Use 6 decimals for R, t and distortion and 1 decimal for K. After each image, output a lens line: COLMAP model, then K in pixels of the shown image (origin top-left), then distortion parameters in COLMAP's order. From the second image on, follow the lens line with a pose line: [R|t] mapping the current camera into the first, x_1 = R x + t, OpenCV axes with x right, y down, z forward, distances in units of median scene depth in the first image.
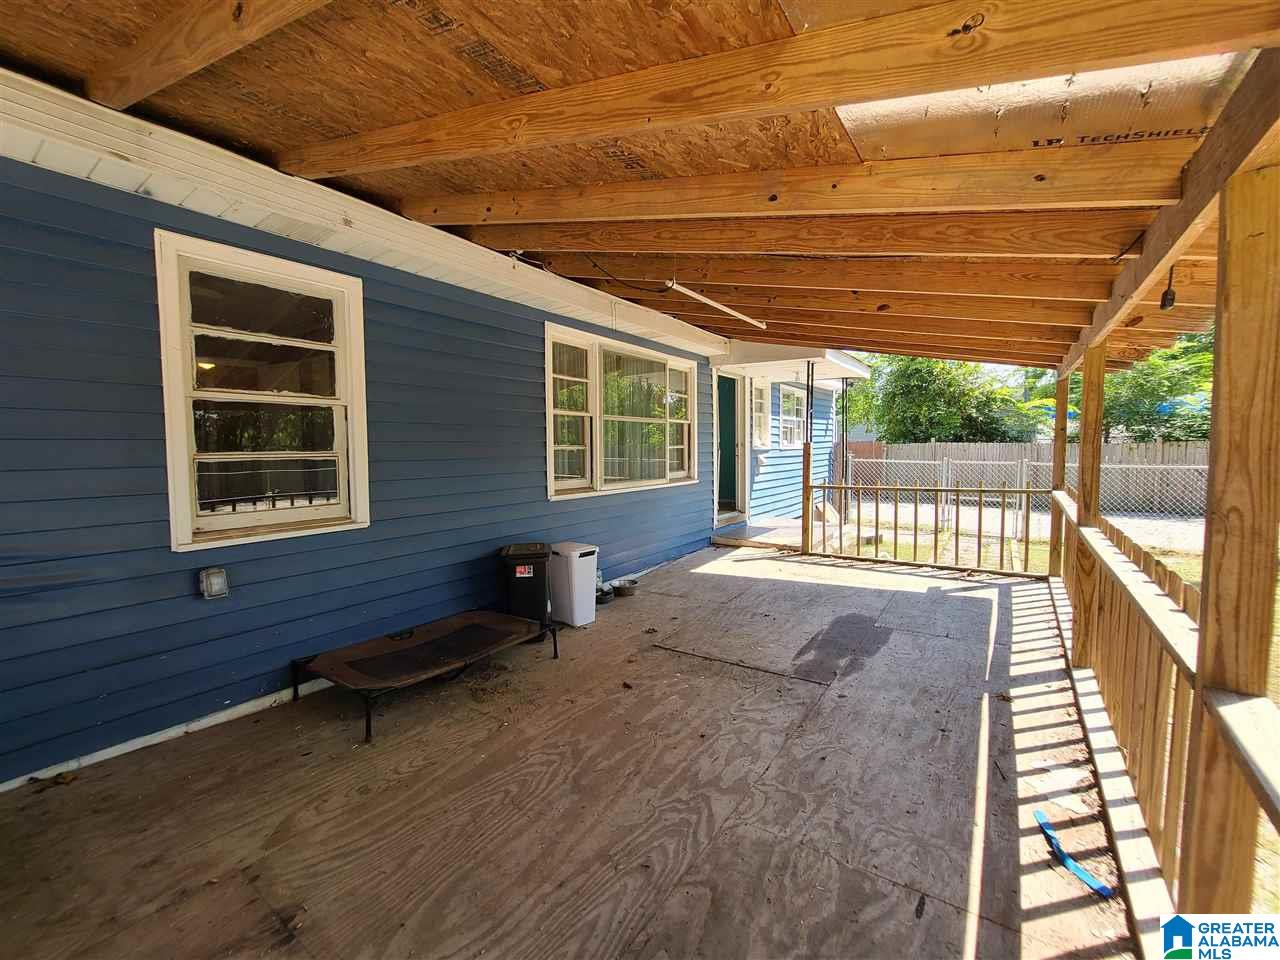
lens RADIAL K [[522.4, 0, 635.3], [0, 522.4, 473.8], [0, 0, 1]] dist [-0.002197, -0.000146]
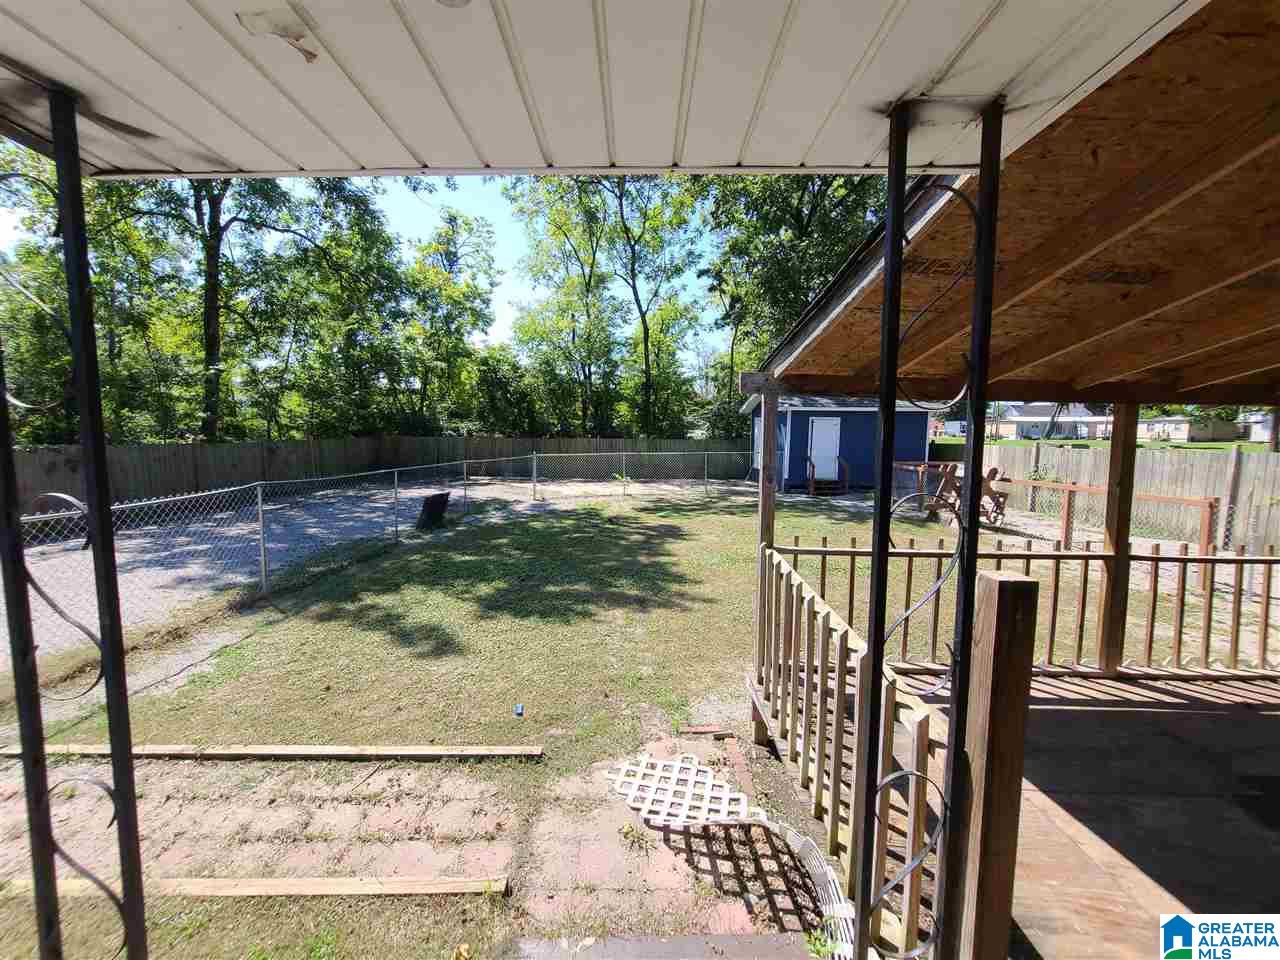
lens RADIAL K [[527.1, 0, 637.9], [0, 527.1, 478.9], [0, 0, 1]] dist [-0.008414, 0.000383]
pose [[-0.570699, -0.071800, 0.818015, 0.457775], [0.047191, 0.991656, 0.119965, -0.225240], [-0.819803, 0.107067, -0.562548, 2.196292]]
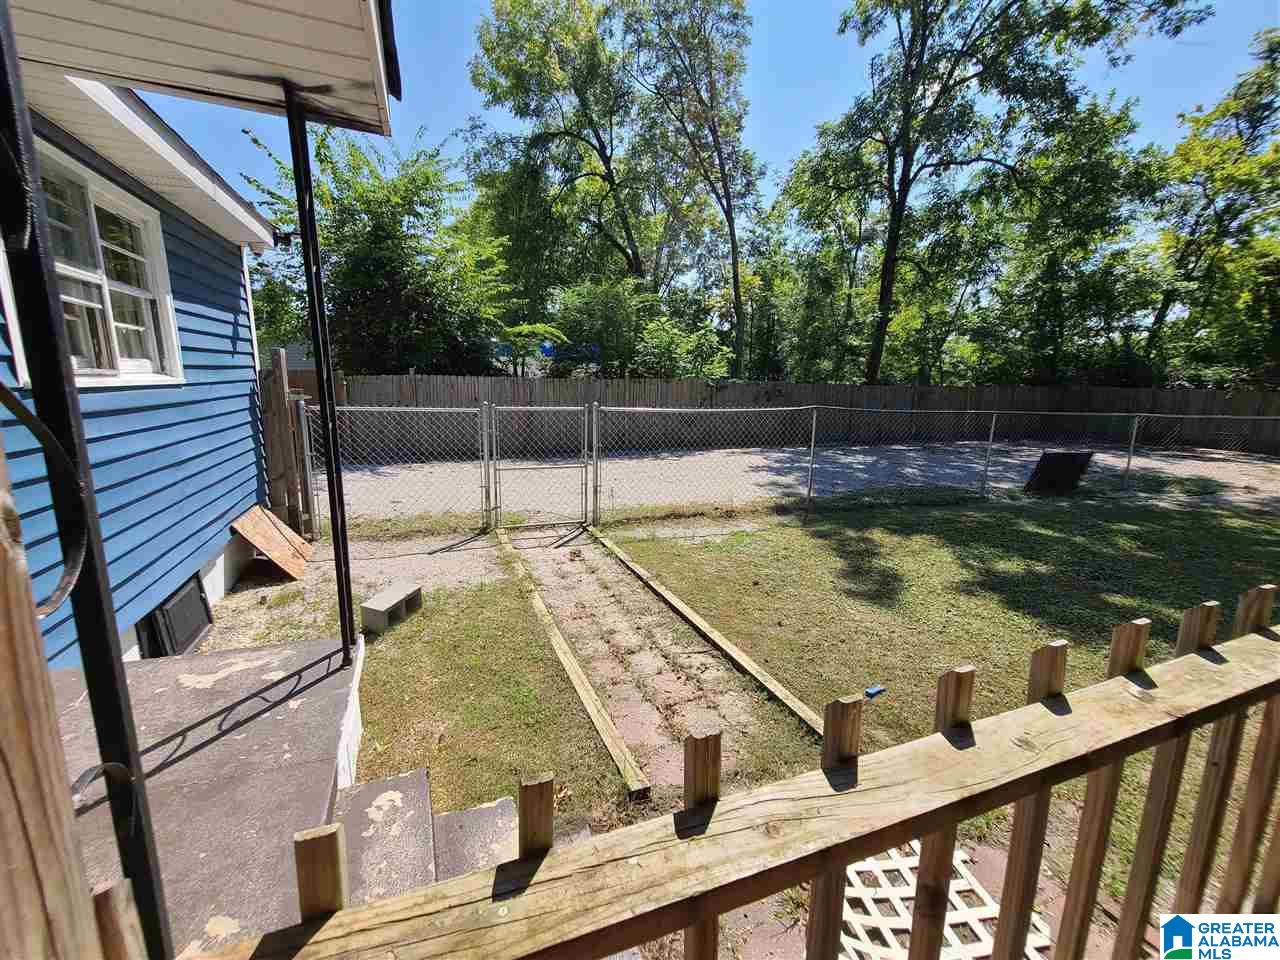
lens RADIAL K [[527.9, 0, 624.1], [0, 527.9, 474.8], [0, 0, 1]] dist [-0.000237, -0.000035]
pose [[0.557813, -0.134812, 0.818945, 0.597320], [0.027802, 0.989201, 0.143902, -0.094141], [-0.829501, -0.057502, 0.555537, 1.666277]]
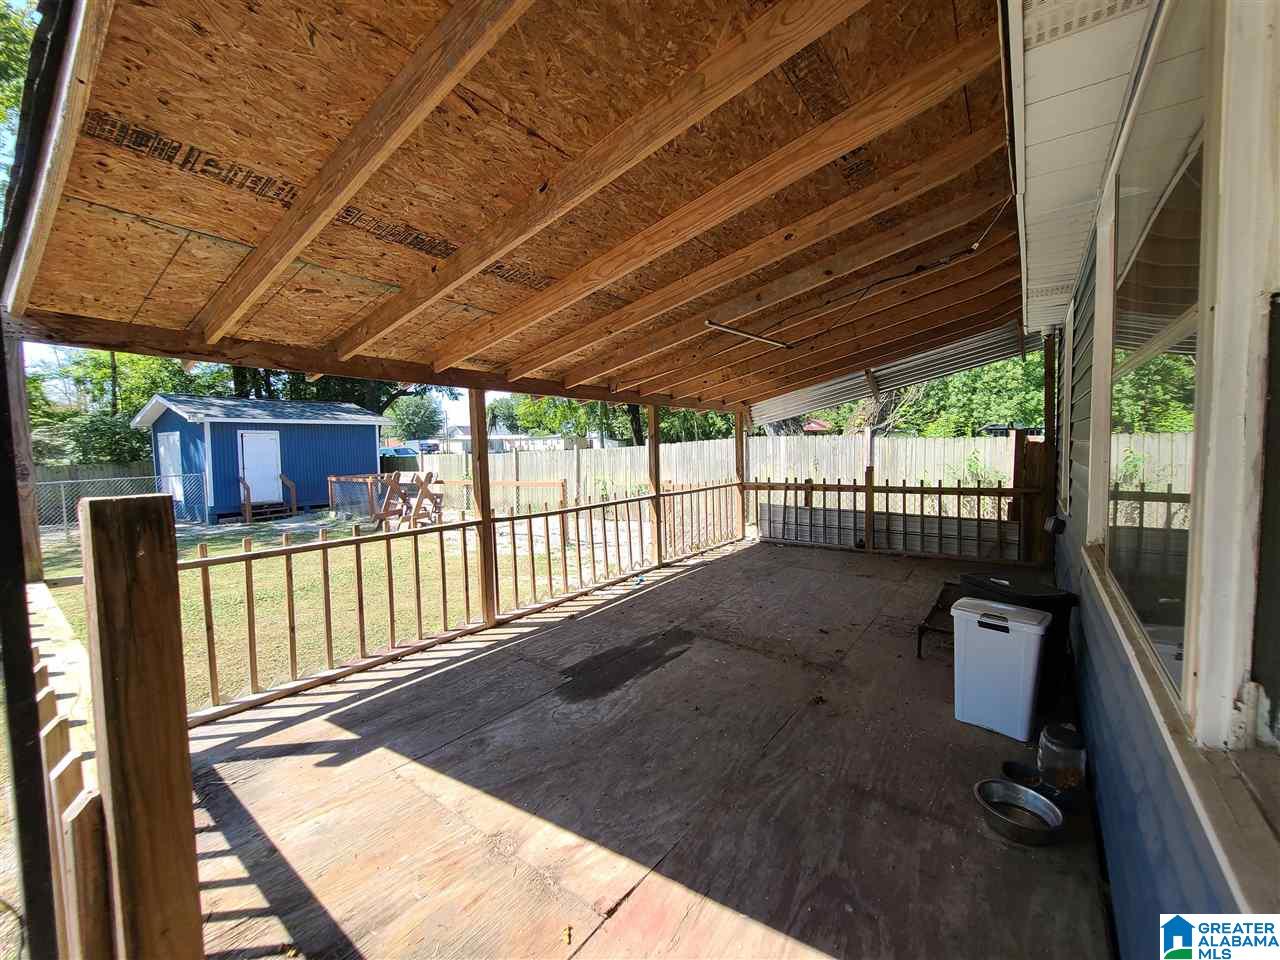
lens RADIAL K [[522.4, 0, 635.3], [0, 522.4, 473.8], [0, 0, 1]] dist [-0.002197, -0.000146]
pose [[-0.999423, 0.024788, 0.023224, 0.376191], [0.027254, 0.993257, 0.112681, -0.138767], [-0.020274, 0.113249, -0.993360, 2.027554]]
